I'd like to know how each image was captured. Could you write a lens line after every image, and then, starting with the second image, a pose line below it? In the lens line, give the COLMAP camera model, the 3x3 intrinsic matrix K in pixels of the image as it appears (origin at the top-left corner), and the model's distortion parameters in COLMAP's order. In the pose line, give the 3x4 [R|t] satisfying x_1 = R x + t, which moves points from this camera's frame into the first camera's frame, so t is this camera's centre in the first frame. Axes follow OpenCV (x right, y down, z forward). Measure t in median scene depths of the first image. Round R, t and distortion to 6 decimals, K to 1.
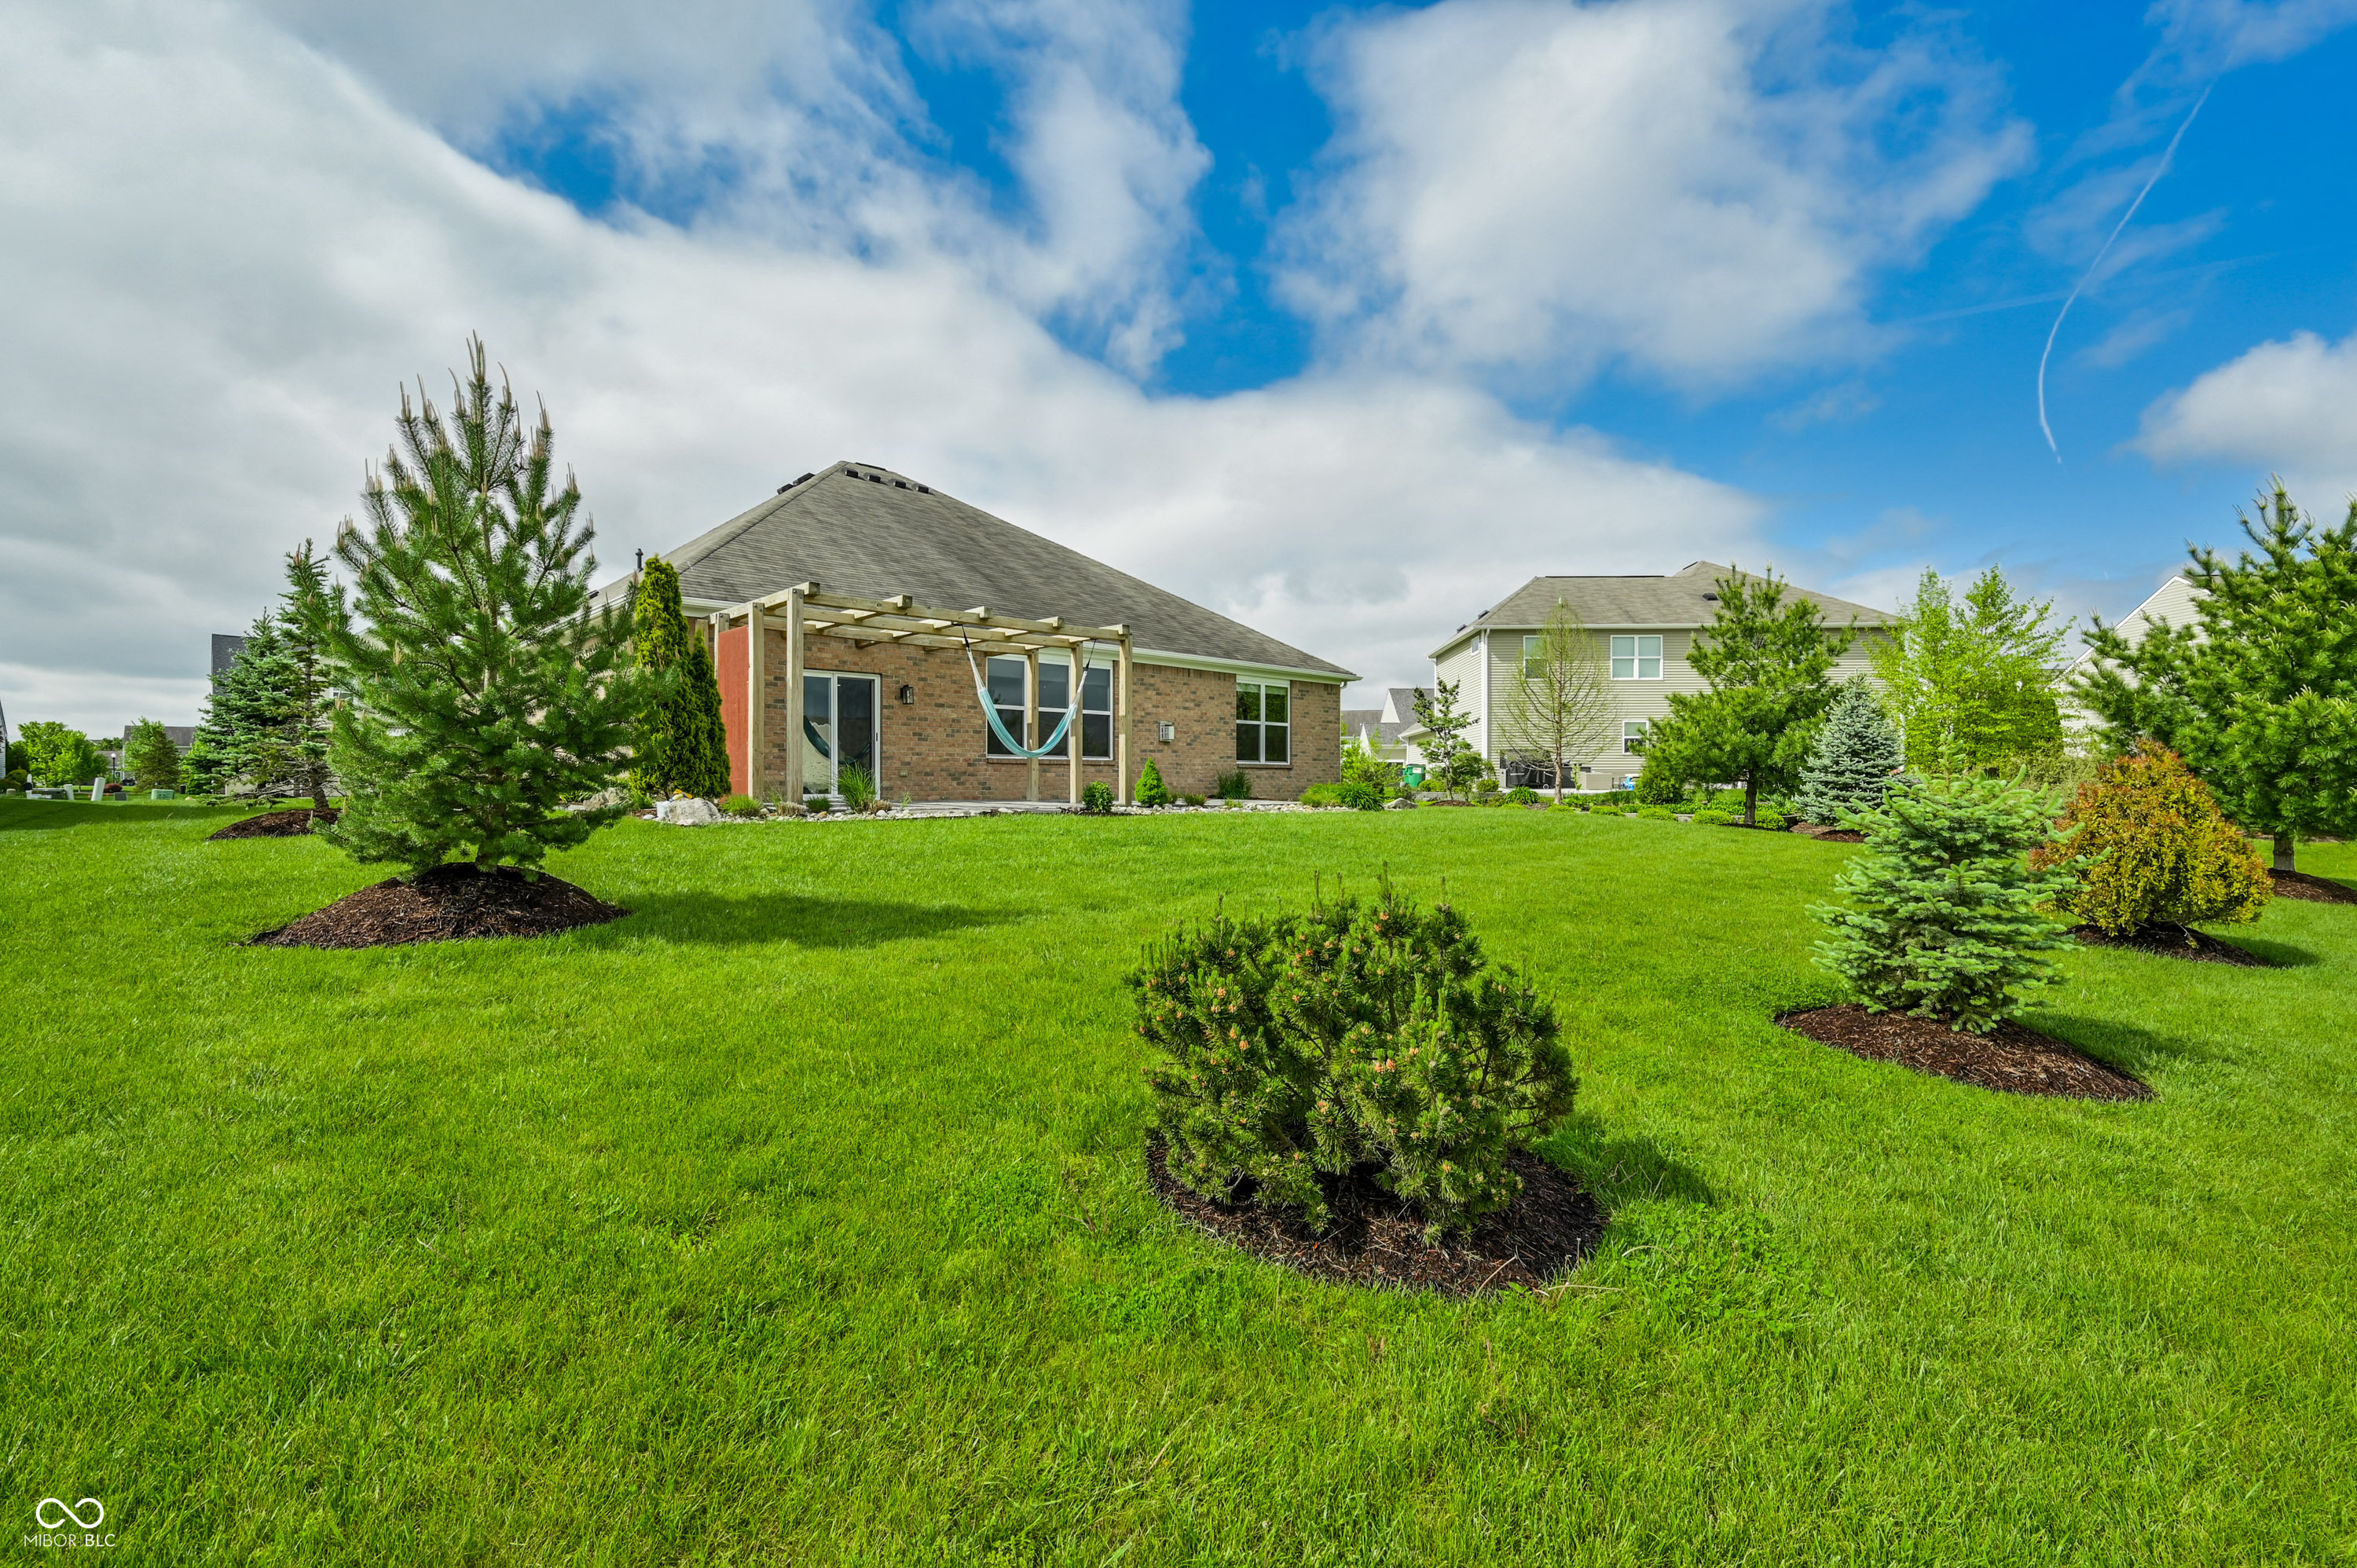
lens RADIAL K [[1067.0, 0, 1168.6], [0, 1067.0, 744.6], [0, 0, 1]] dist [0.000621, 0.000219]
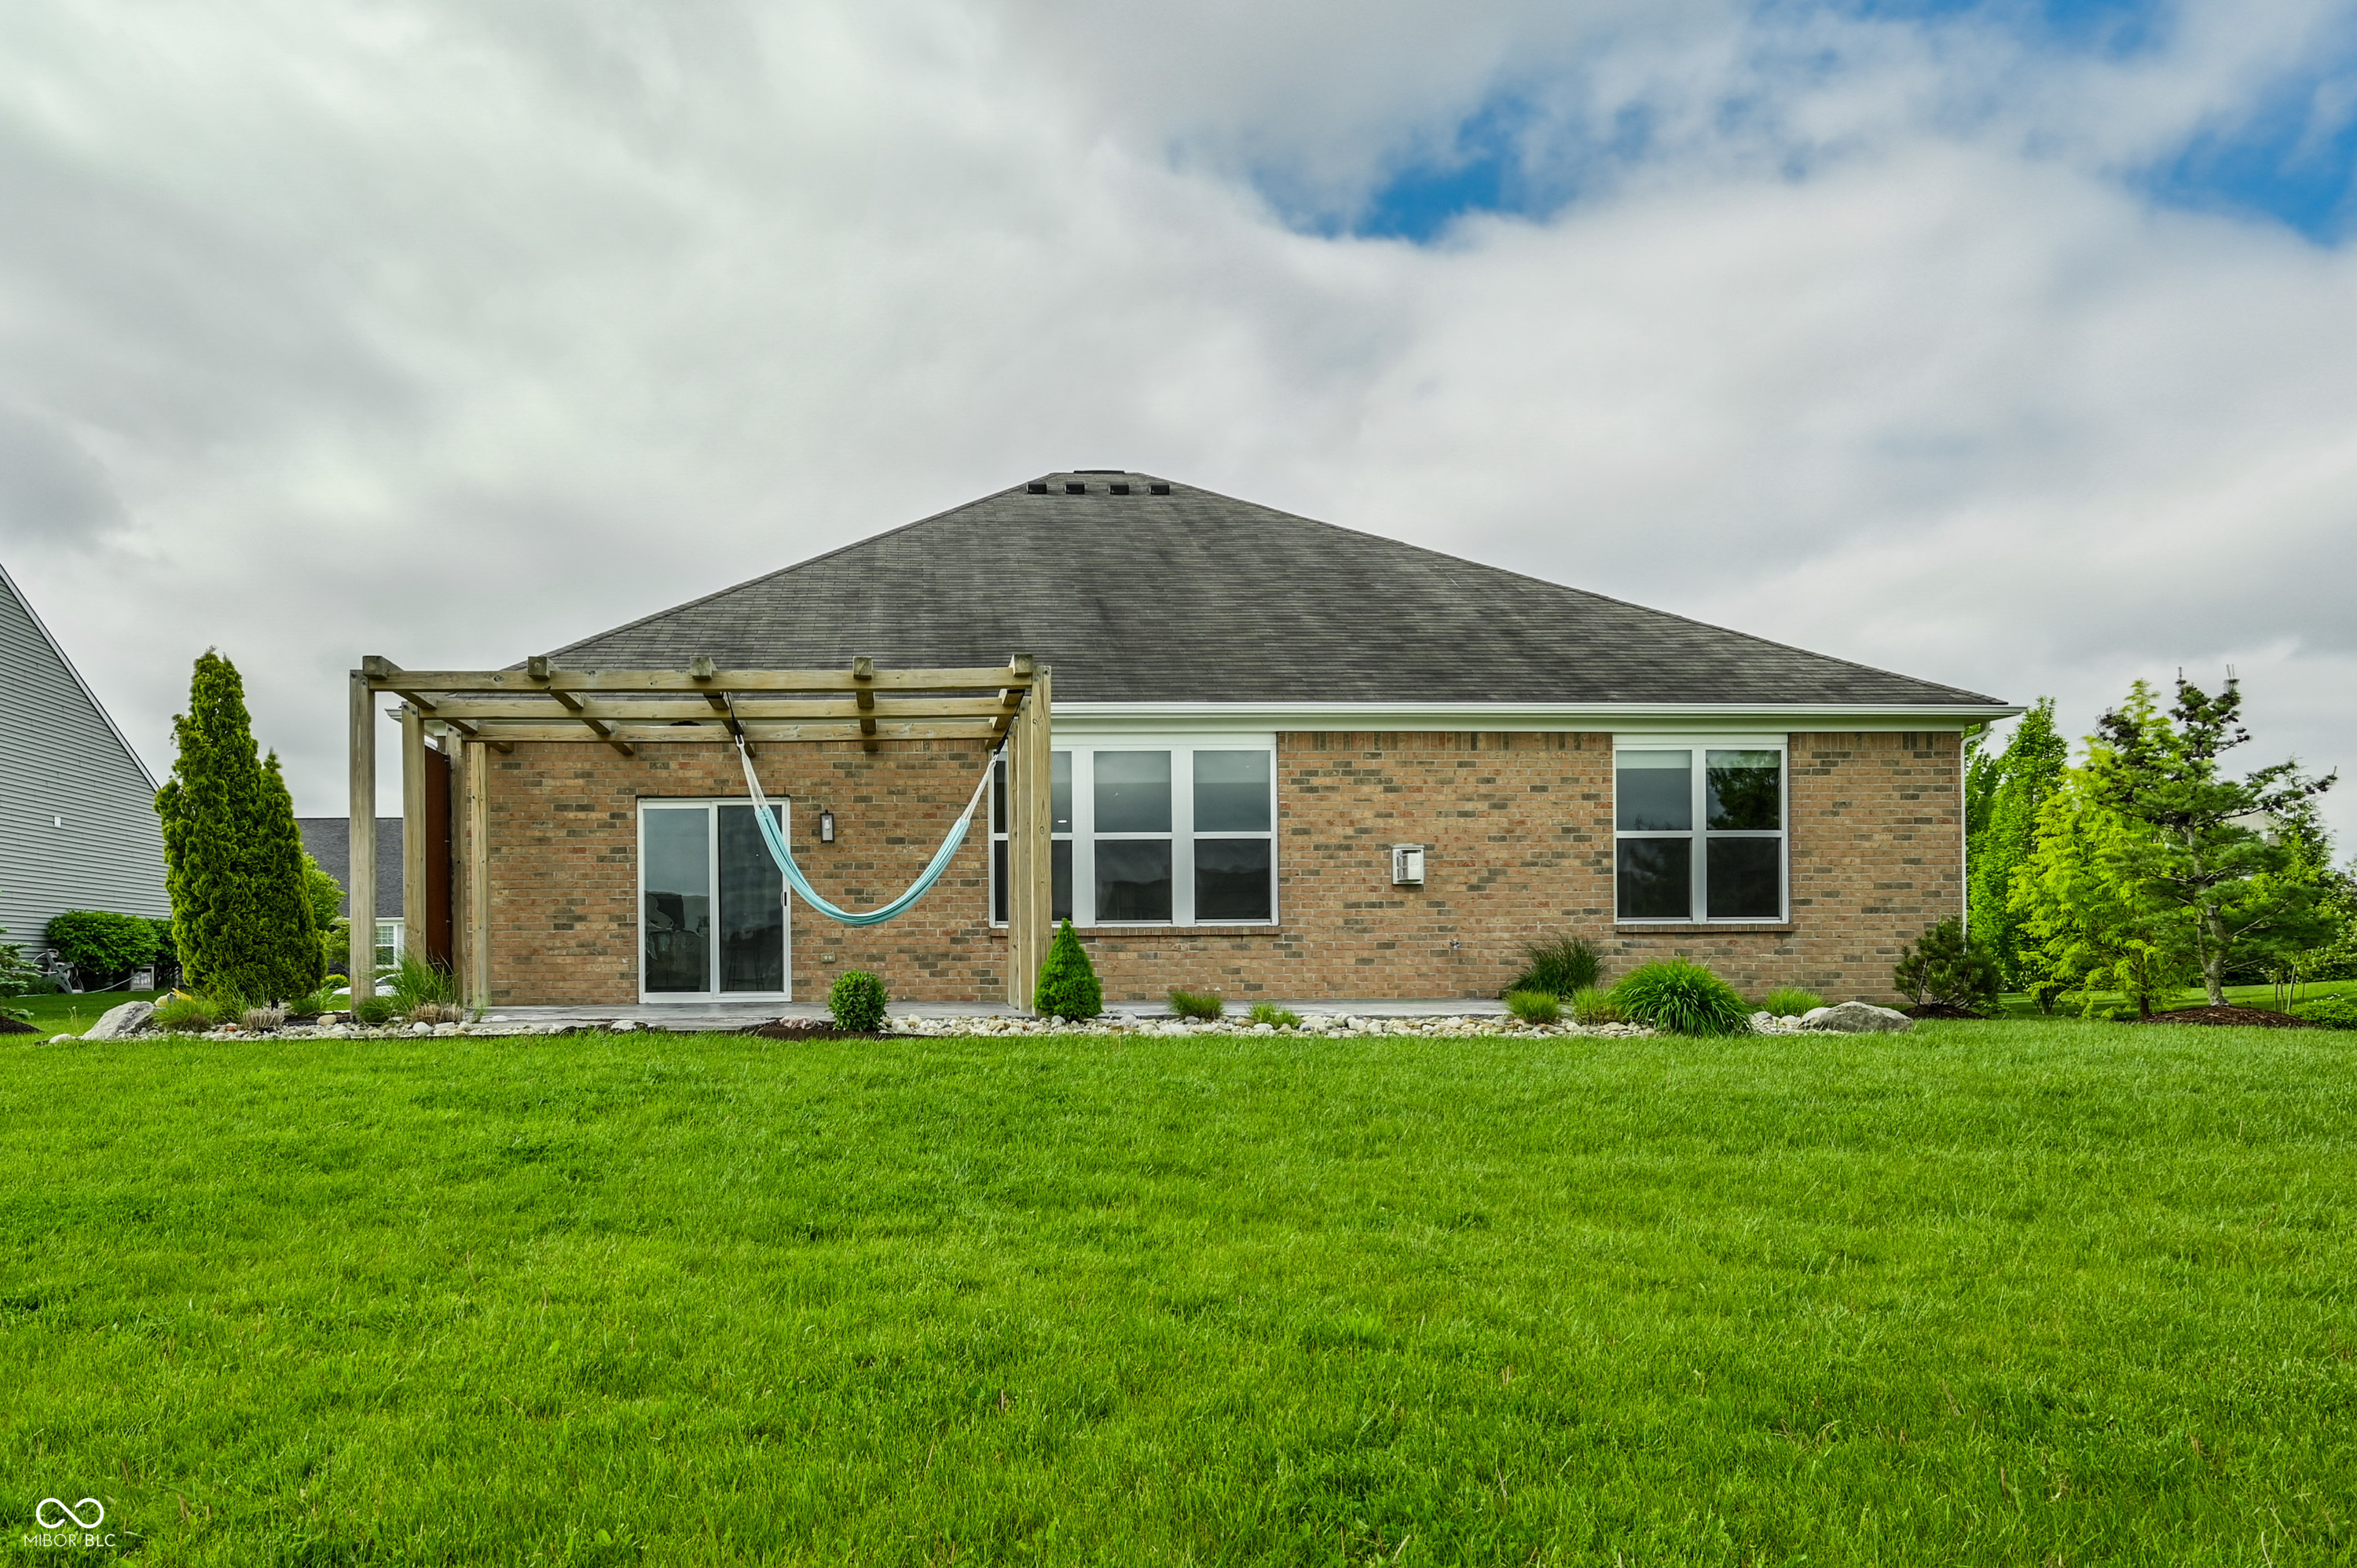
lens RADIAL K [[1543.3, 0, 1178.5], [0, 1543.3, 784.0], [0, 0, 1]] dist [0.000120, 0.000906]
pose [[0.745085, -0.086427, -0.661346, 0.367233], [0.032760, 0.995114, -0.093137, 0.013068], [0.666164, 0.047729, 0.744276, 0.370533]]
